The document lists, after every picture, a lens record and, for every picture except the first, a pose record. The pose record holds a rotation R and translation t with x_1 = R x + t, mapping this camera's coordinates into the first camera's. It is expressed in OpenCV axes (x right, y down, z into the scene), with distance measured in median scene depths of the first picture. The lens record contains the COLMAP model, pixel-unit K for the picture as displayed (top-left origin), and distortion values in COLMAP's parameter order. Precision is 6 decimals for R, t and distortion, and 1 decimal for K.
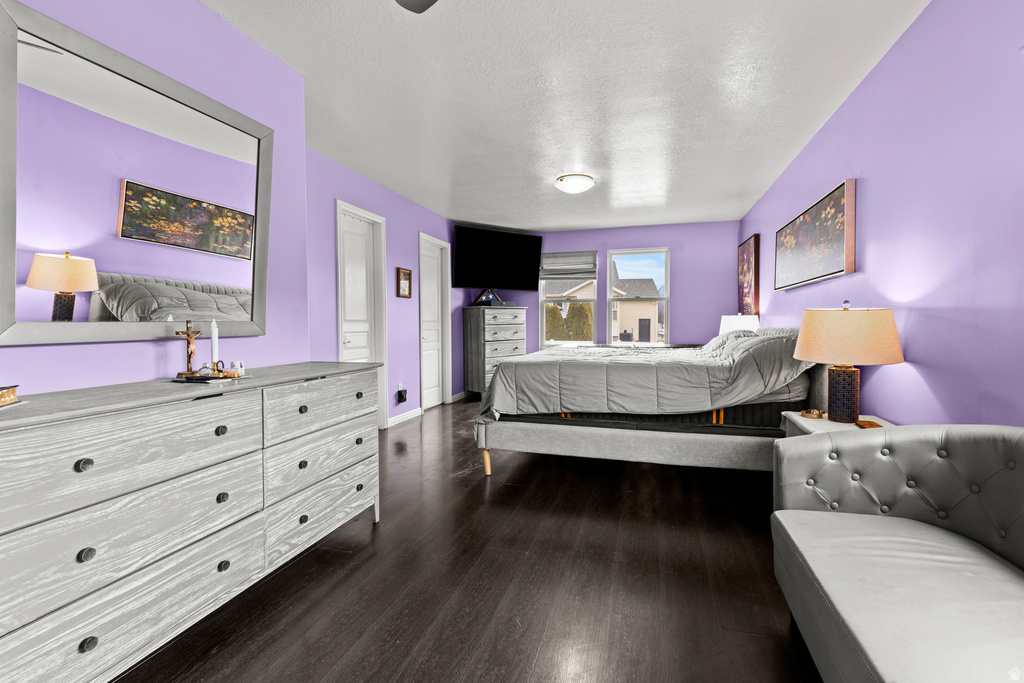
lens RADIAL K [[486.3, 0, 497.4], [0, 486.3, 331.6], [0, 0, 1]] dist [0.002772, 0.000140]
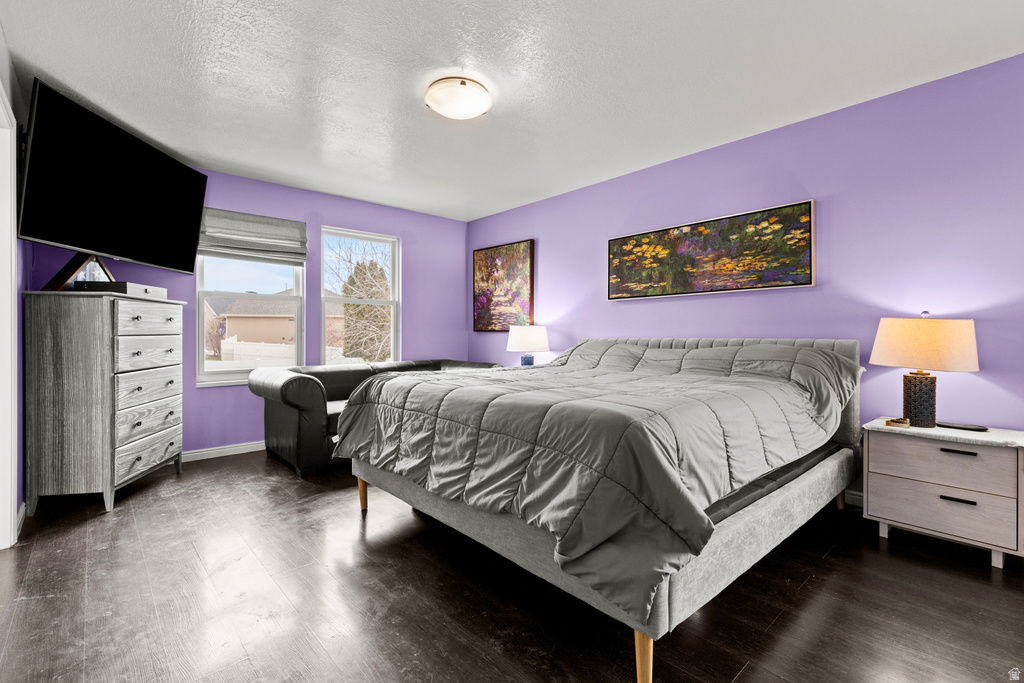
lens RADIAL K [[486.3, 0, 497.4], [0, 486.3, 331.6], [0, 0, 1]] dist [0.002772, 0.000140]
pose [[0.491706, 0.014610, 0.870639, -0.239333], [0.011725, 0.999658, -0.023397, -0.002540], [-0.870682, 0.021712, 0.491366, 0.473783]]
